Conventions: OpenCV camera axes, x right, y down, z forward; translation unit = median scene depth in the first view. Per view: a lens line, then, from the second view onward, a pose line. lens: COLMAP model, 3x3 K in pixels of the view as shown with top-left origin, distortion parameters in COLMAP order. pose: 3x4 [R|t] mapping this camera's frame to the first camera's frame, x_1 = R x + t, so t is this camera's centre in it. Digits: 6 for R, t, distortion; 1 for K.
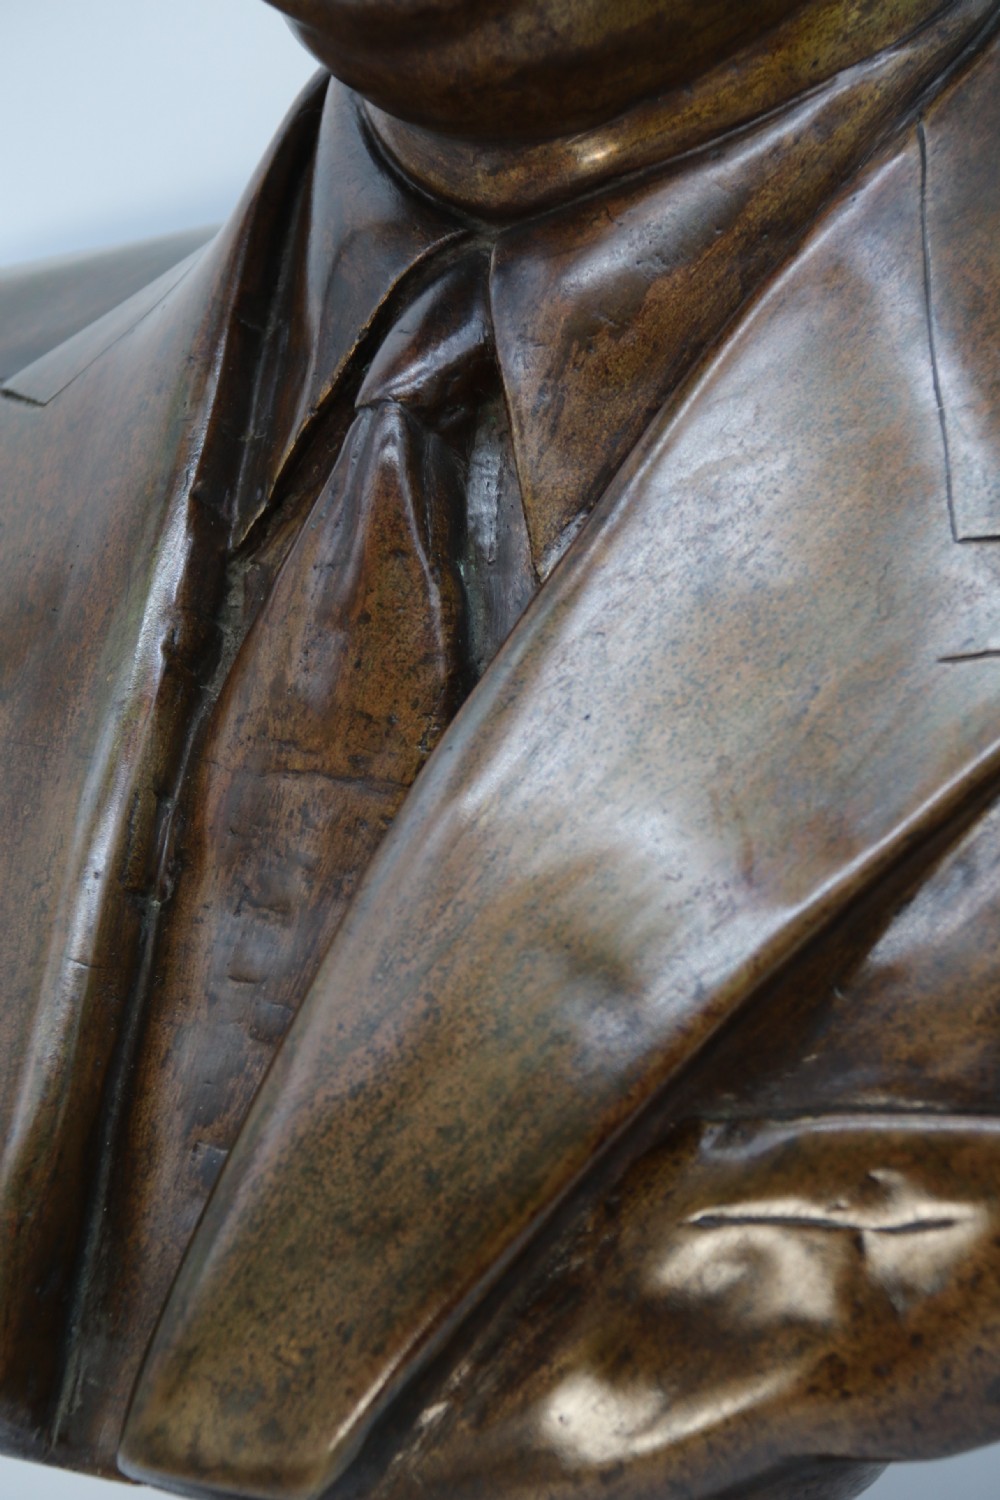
lens RADIAL K [[6143.6, 0, 495.1], [0, 6143.6, 772.5], [0, 0, 1]] dist [0.923547, 0.000000]
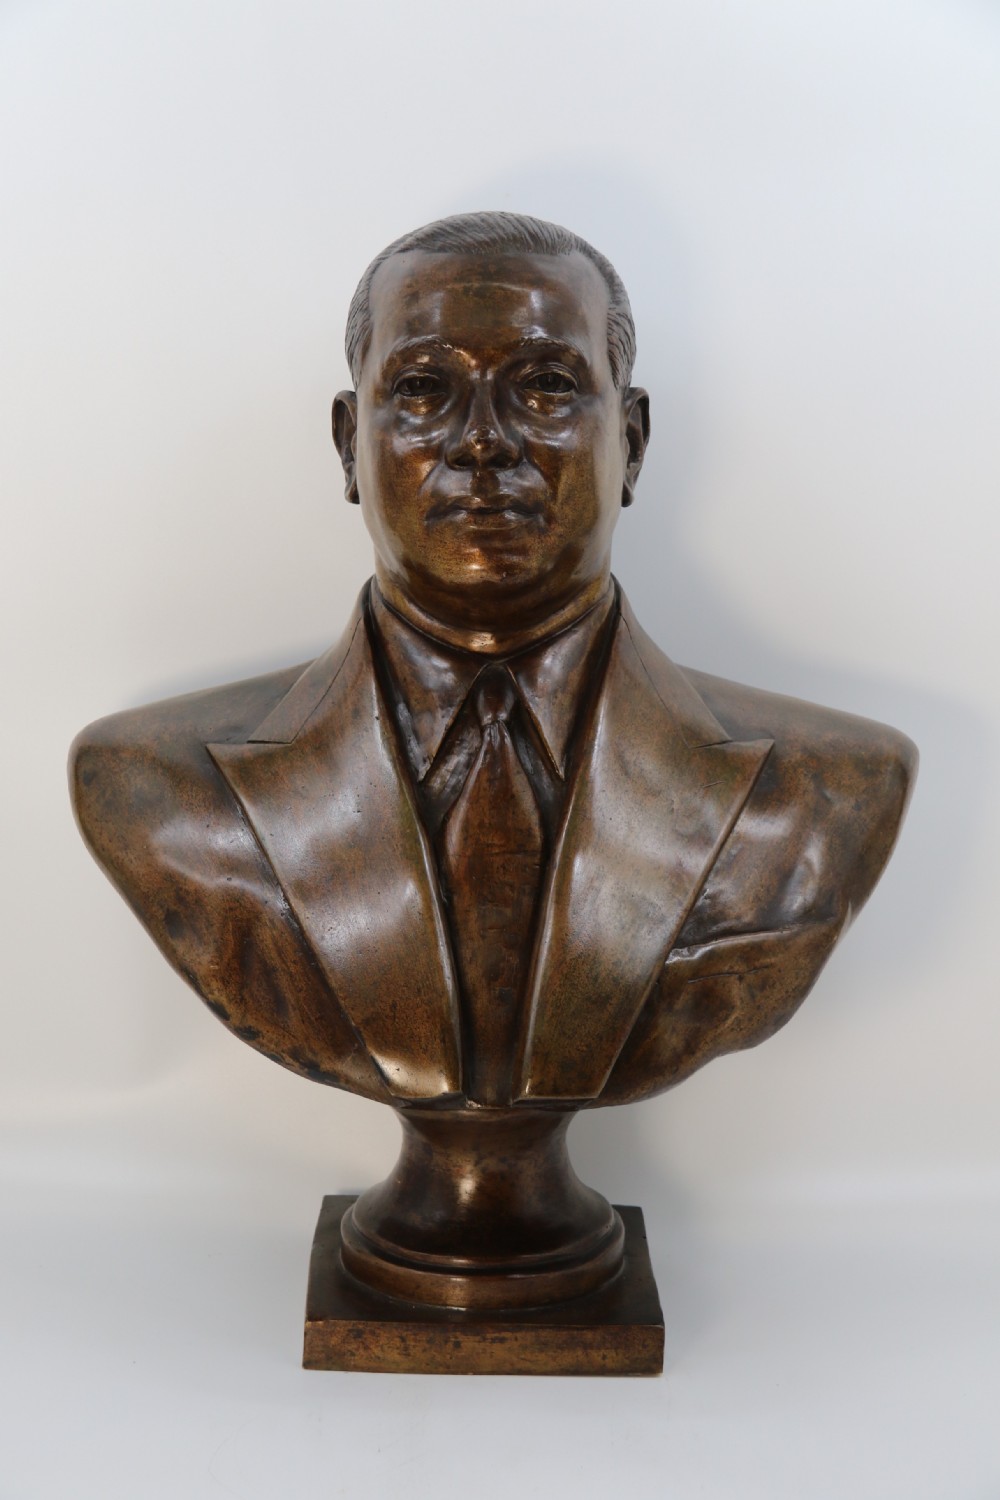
lens RADIAL K [[2386.0, 0, 502.3], [0, 2386.0, 751.9], [0, 0, 1]] dist [0.190442, 0.000000]
pose [[0.799625, -0.086940, 0.594173, -0.681628], [0.132736, 0.990579, -0.033691, -0.008961], [-0.585646, 0.105809, 0.803631, 0.115340]]
